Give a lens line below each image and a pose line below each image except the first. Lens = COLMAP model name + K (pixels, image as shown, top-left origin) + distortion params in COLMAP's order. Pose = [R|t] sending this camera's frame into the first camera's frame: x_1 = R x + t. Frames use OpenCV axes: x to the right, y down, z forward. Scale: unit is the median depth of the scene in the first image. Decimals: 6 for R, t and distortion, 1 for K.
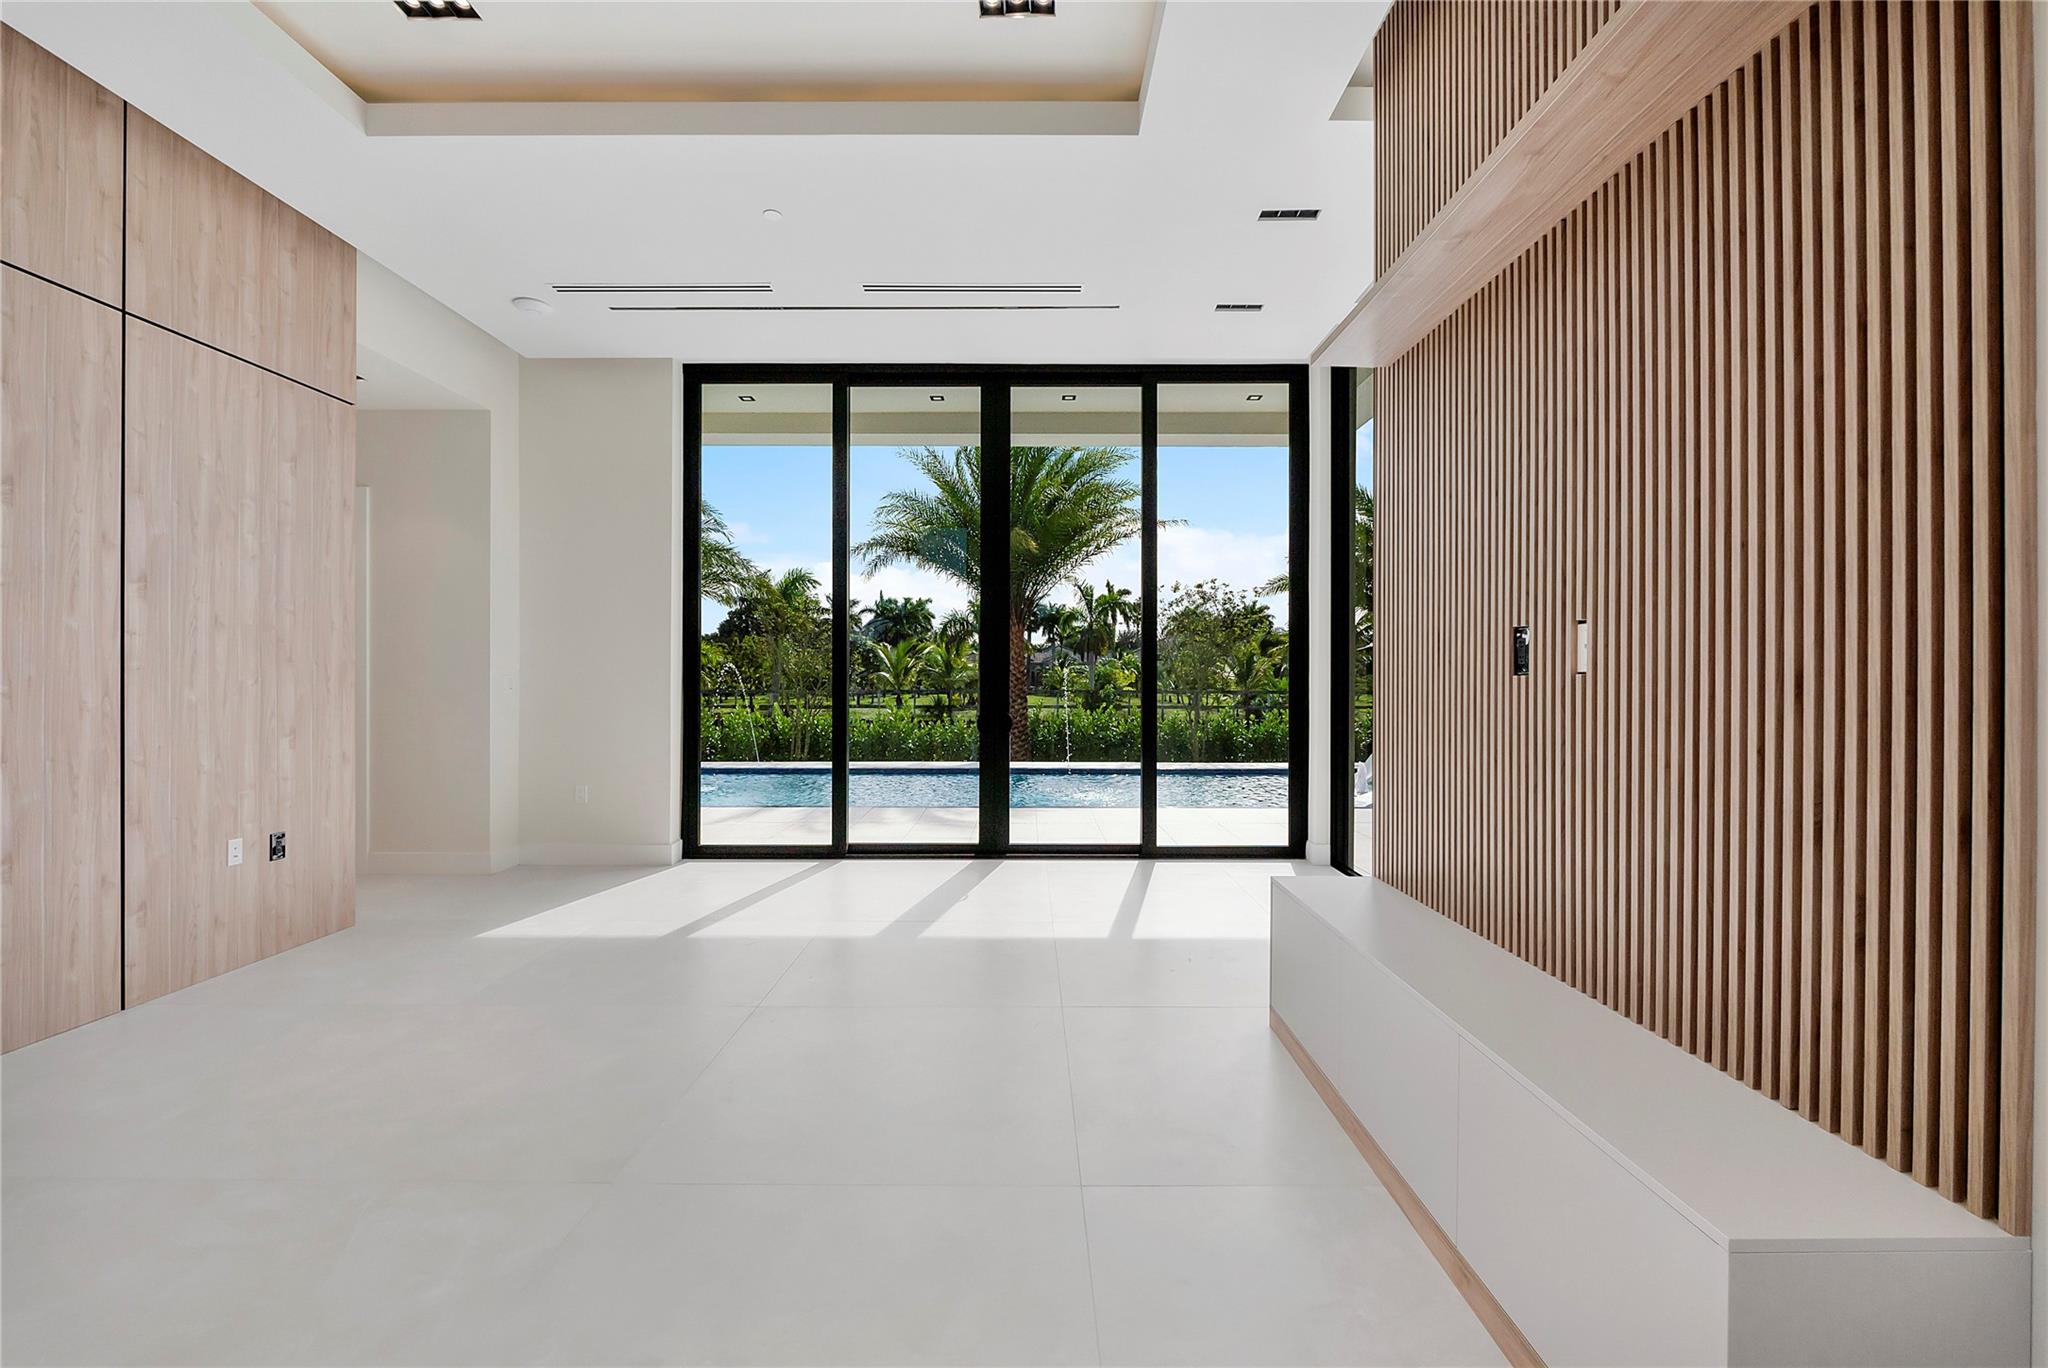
lens RADIAL K [[876.8, 0, 1007.9], [0, 876.8, 682.8], [0, 0, 1]] dist [-0.008868, 0.000878]
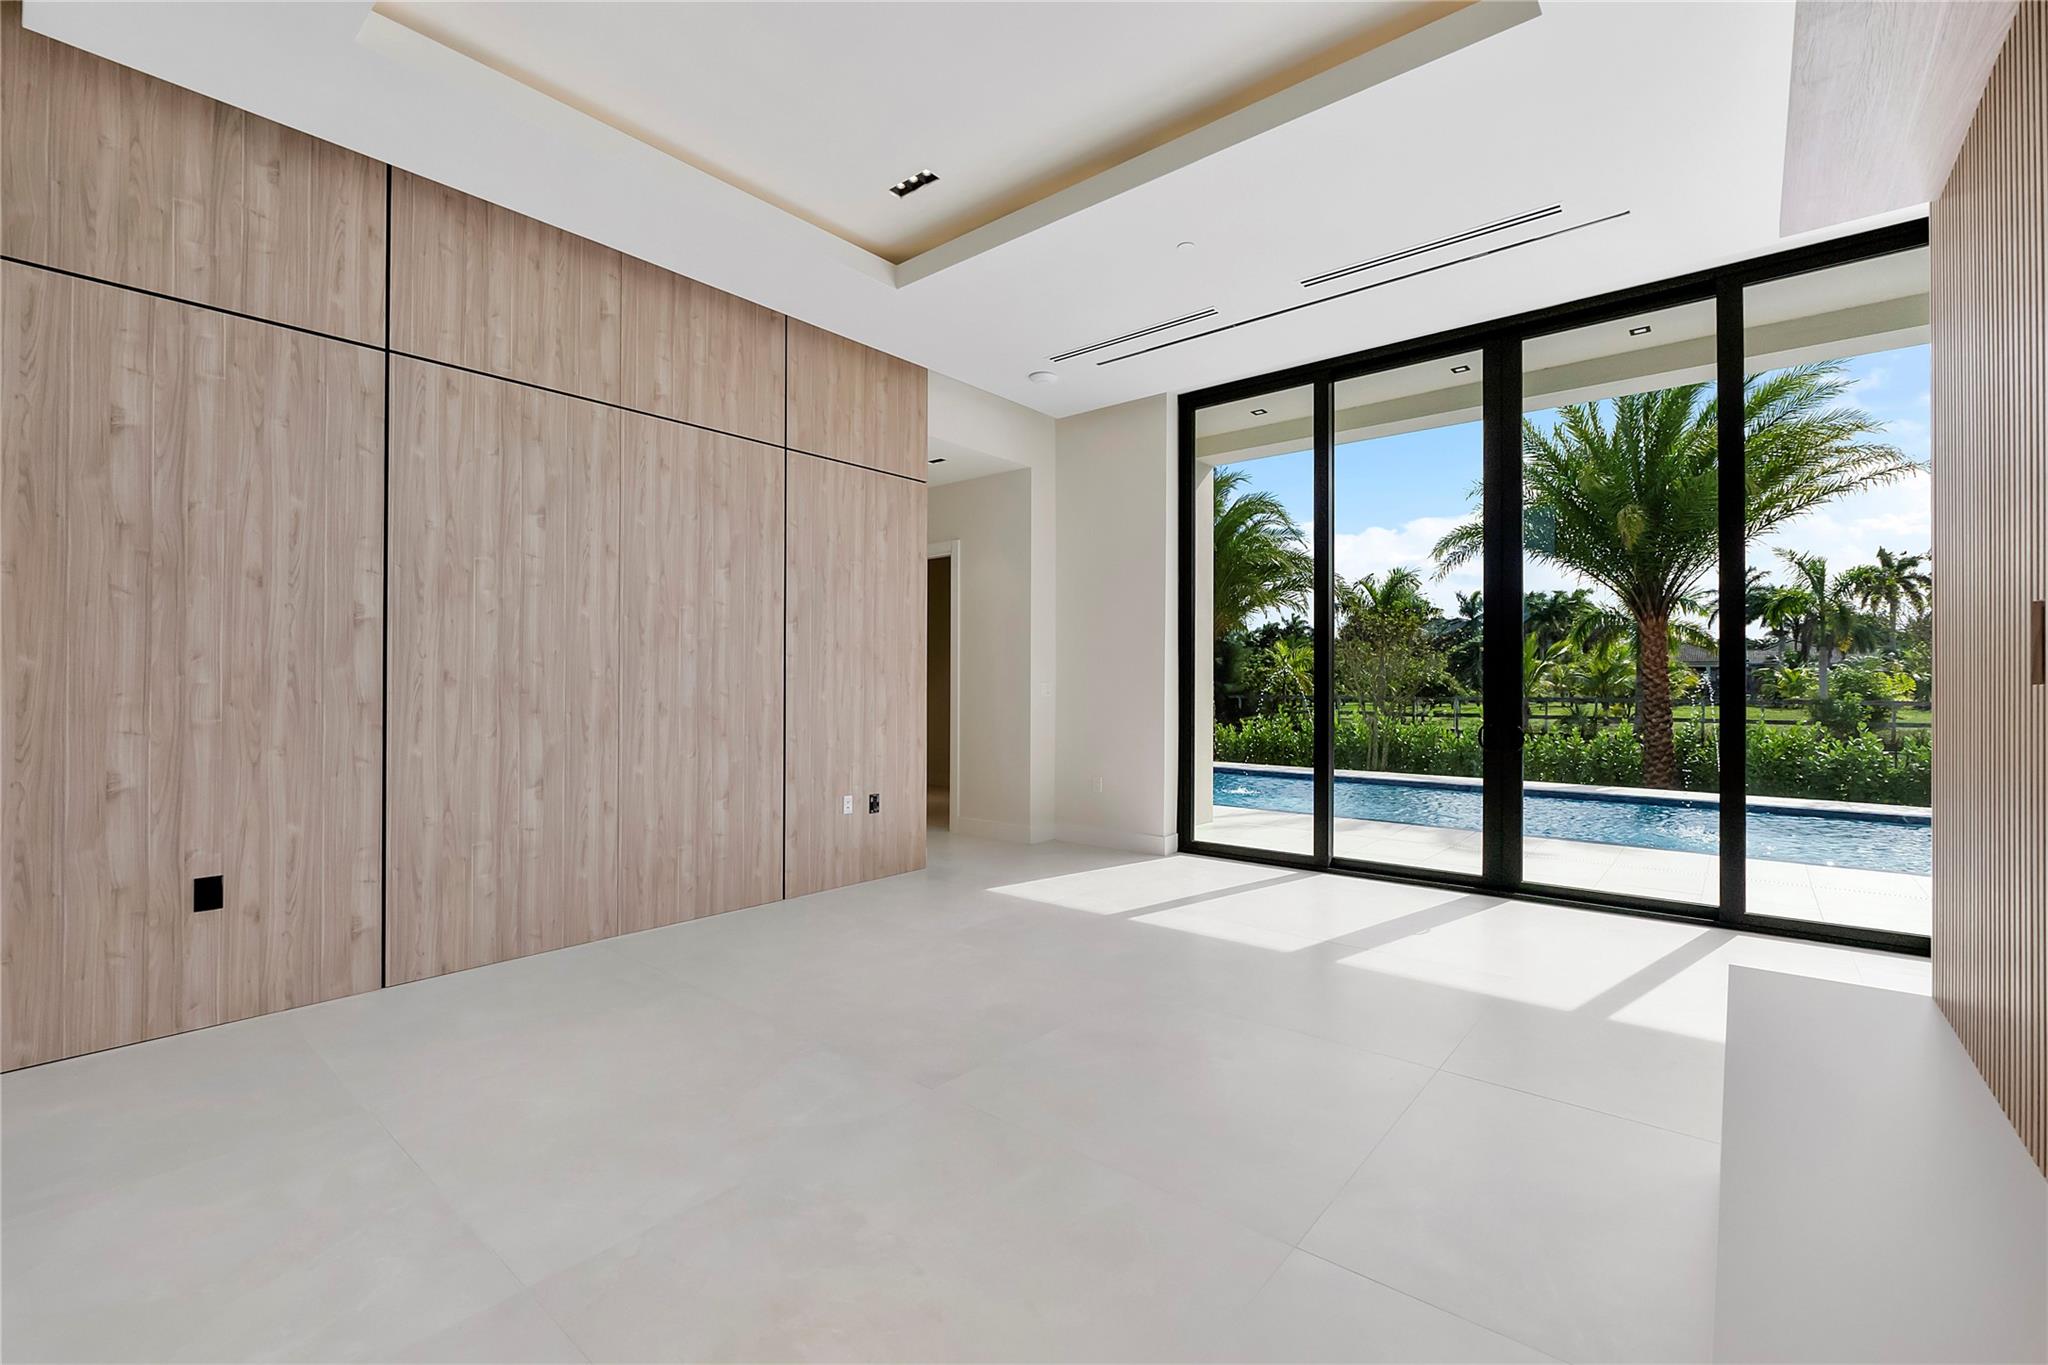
lens RADIAL K [[870.3, 0, 1019.1], [0, 870.3, 679.7], [0, 0, 1]] dist [-0.003364, -0.001009]
pose [[0.767646, -0.004200, -0.640860, 0.210046], [-0.002529, 0.999951, -0.009584, -0.000327], [0.640869, 0.008978, 0.767598, 0.056157]]
